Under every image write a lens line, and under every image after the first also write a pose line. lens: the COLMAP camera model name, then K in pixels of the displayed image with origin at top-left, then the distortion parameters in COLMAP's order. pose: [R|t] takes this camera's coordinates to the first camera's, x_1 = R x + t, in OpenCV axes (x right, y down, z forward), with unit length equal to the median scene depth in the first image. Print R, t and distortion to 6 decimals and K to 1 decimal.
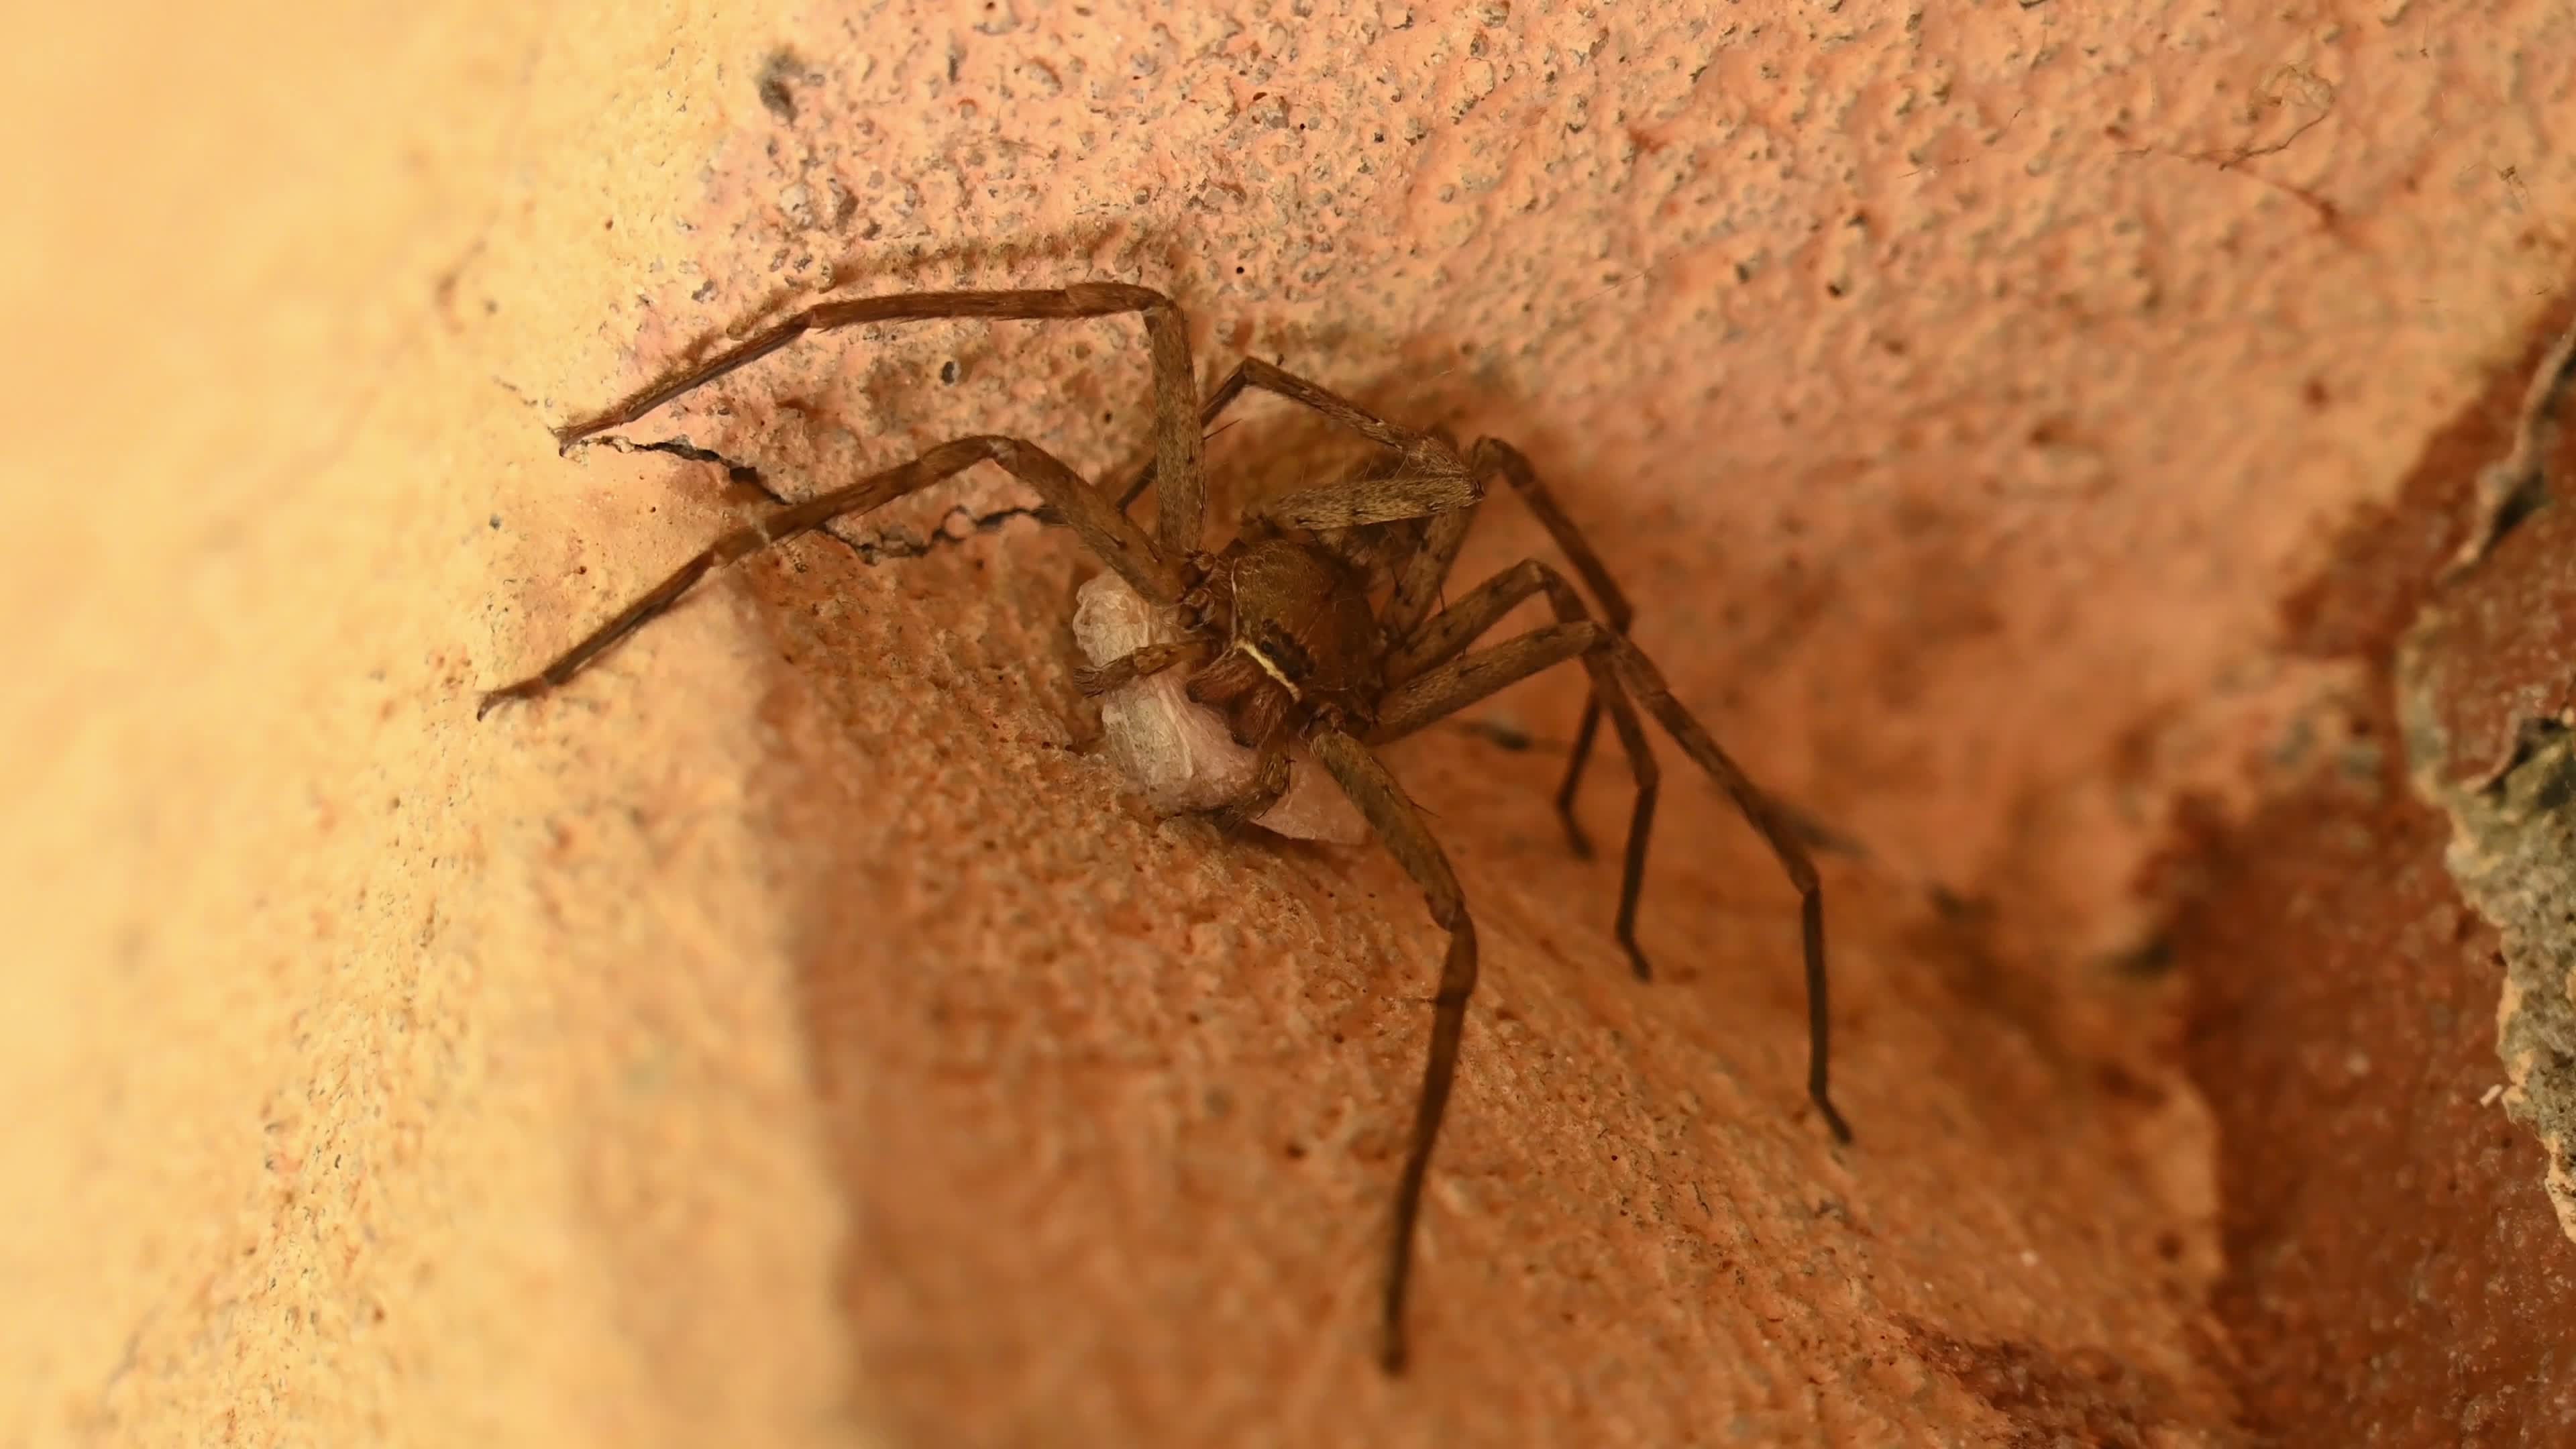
lens RADIAL K [[5903.4, 0, 1281.4], [0, 5903.4, 722.1], [0, 0, 1]] dist [0.050244, 0.000000]
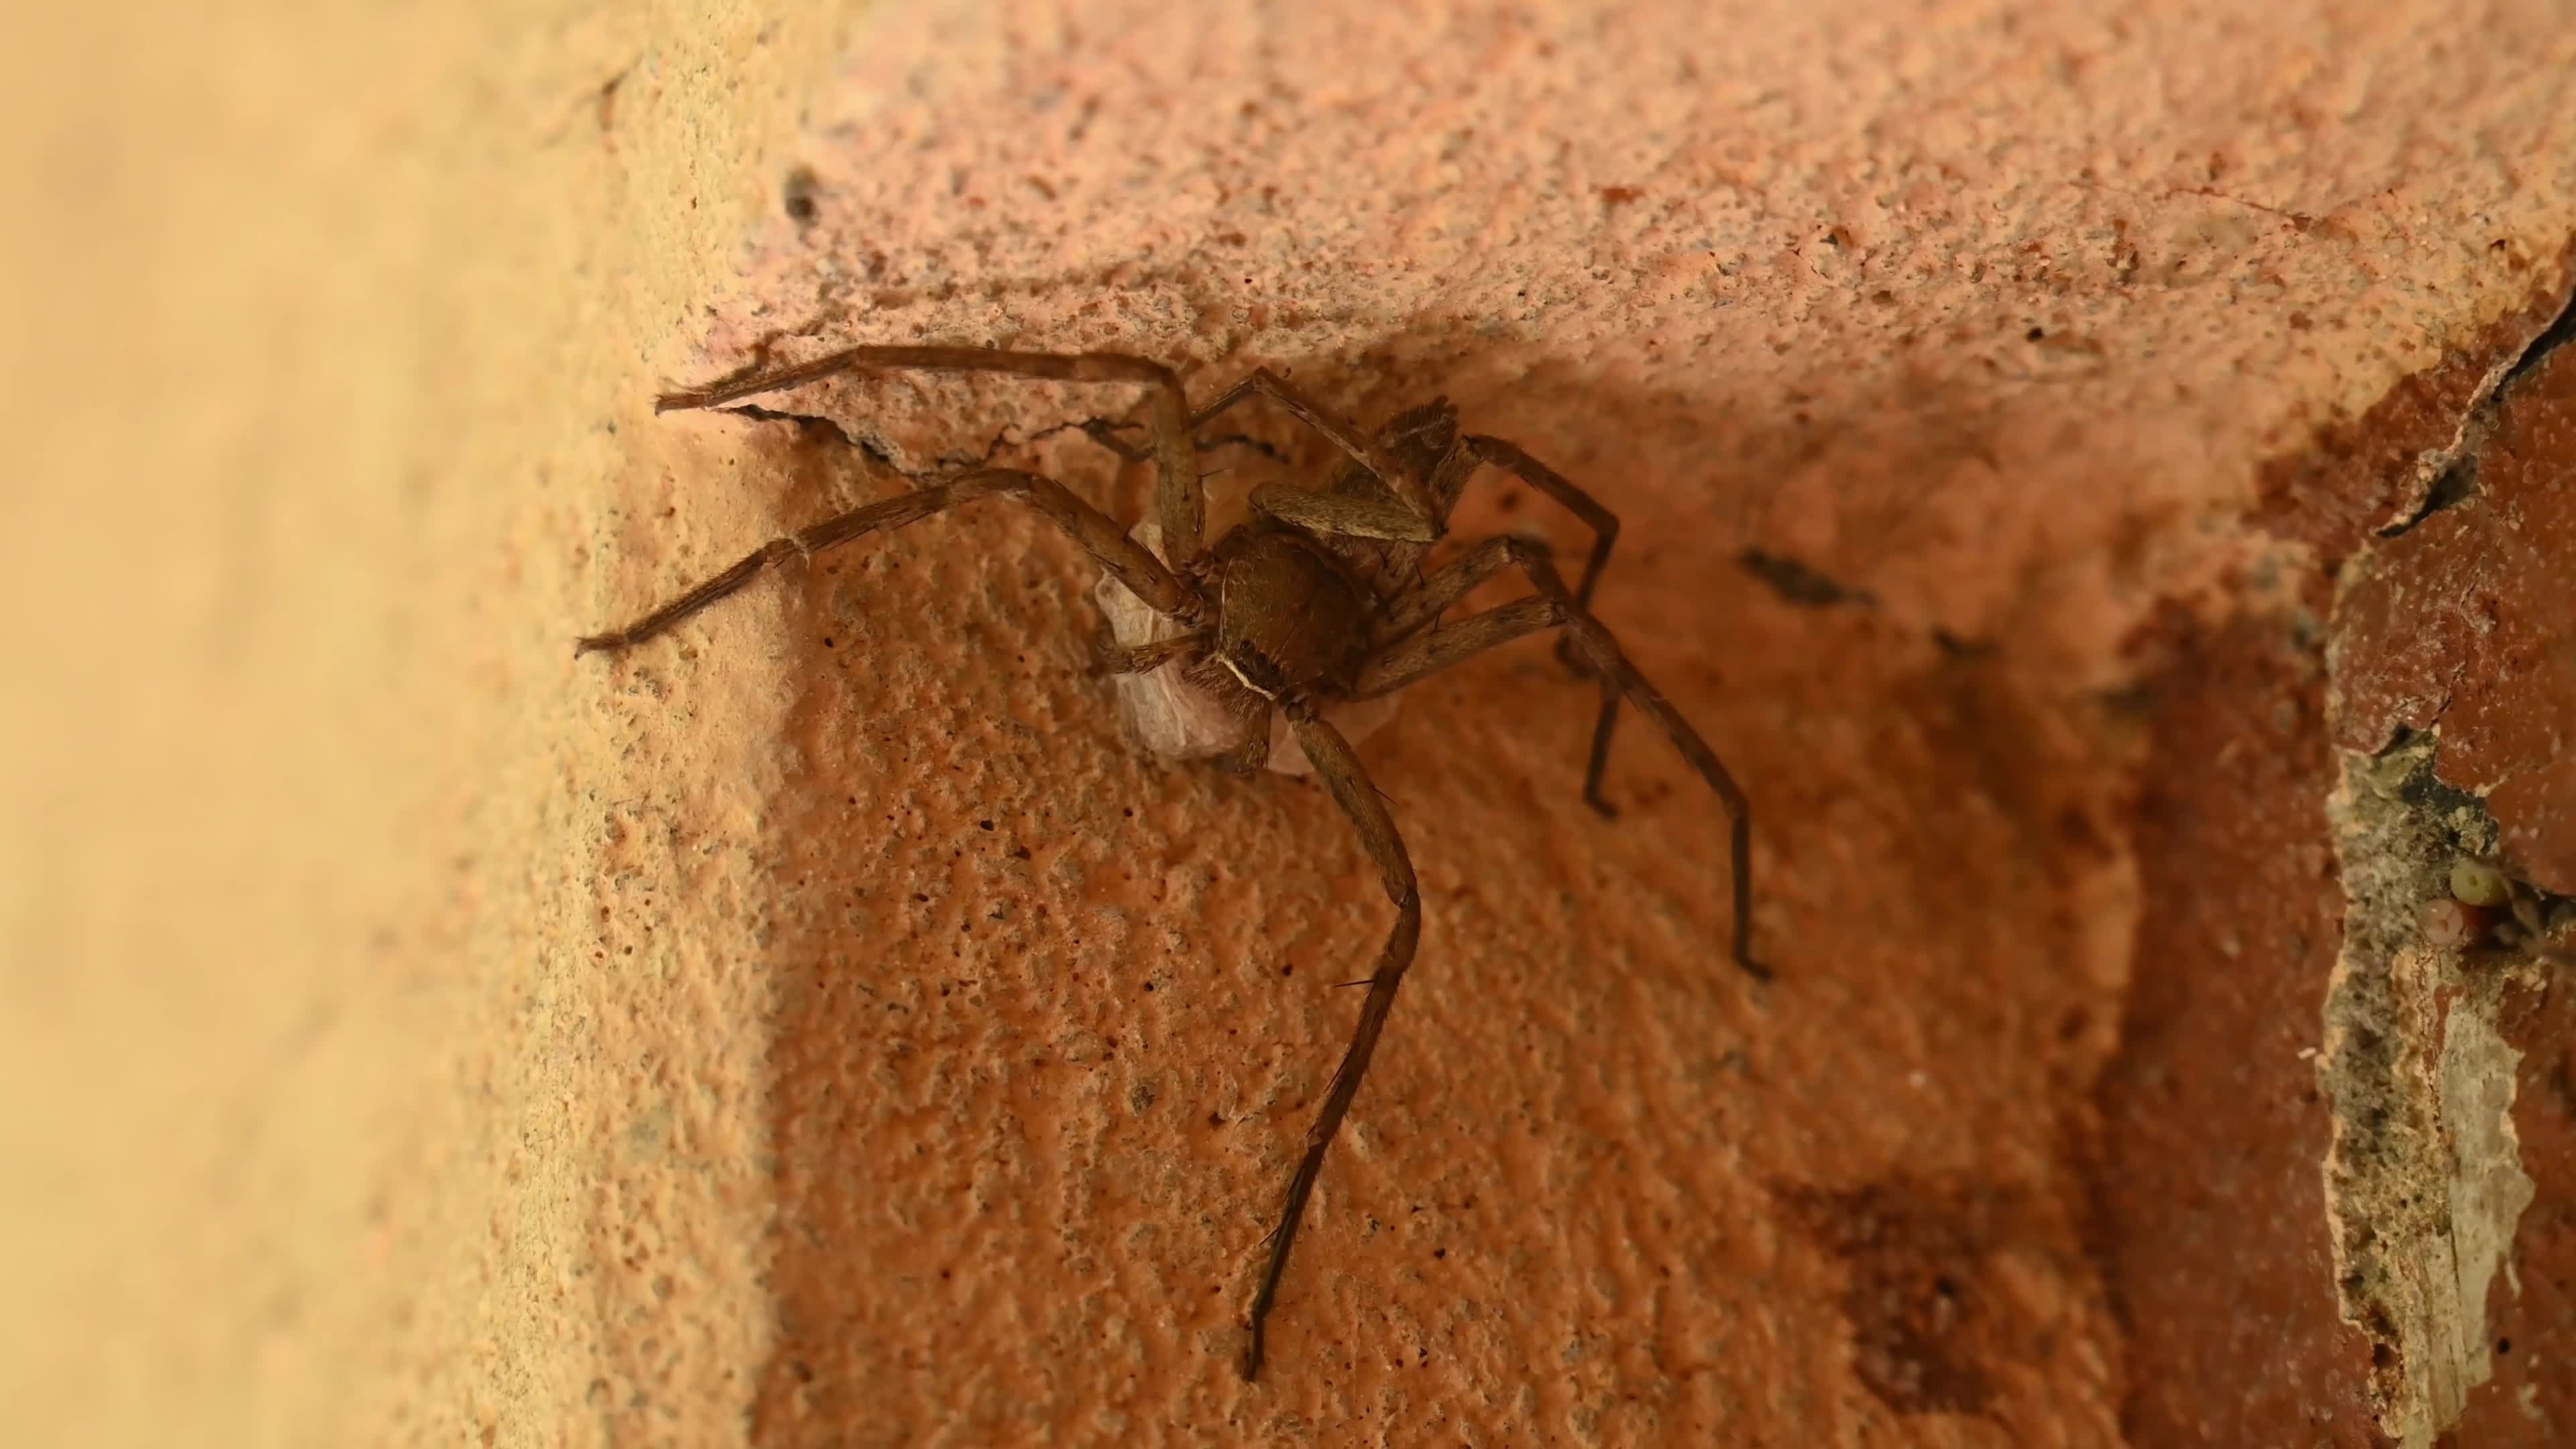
lens RADIAL K [[5903.4, 0, 1293.0], [0, 5903.4, 726.7], [0, 0, 1]] dist [0.050244, 0.000000]
pose [[0.976840, 0.114271, -0.180901, 0.212605], [-0.004970, 0.857342, 0.514723, -0.578868], [0.213912, -0.501903, 0.838054, 0.031241]]
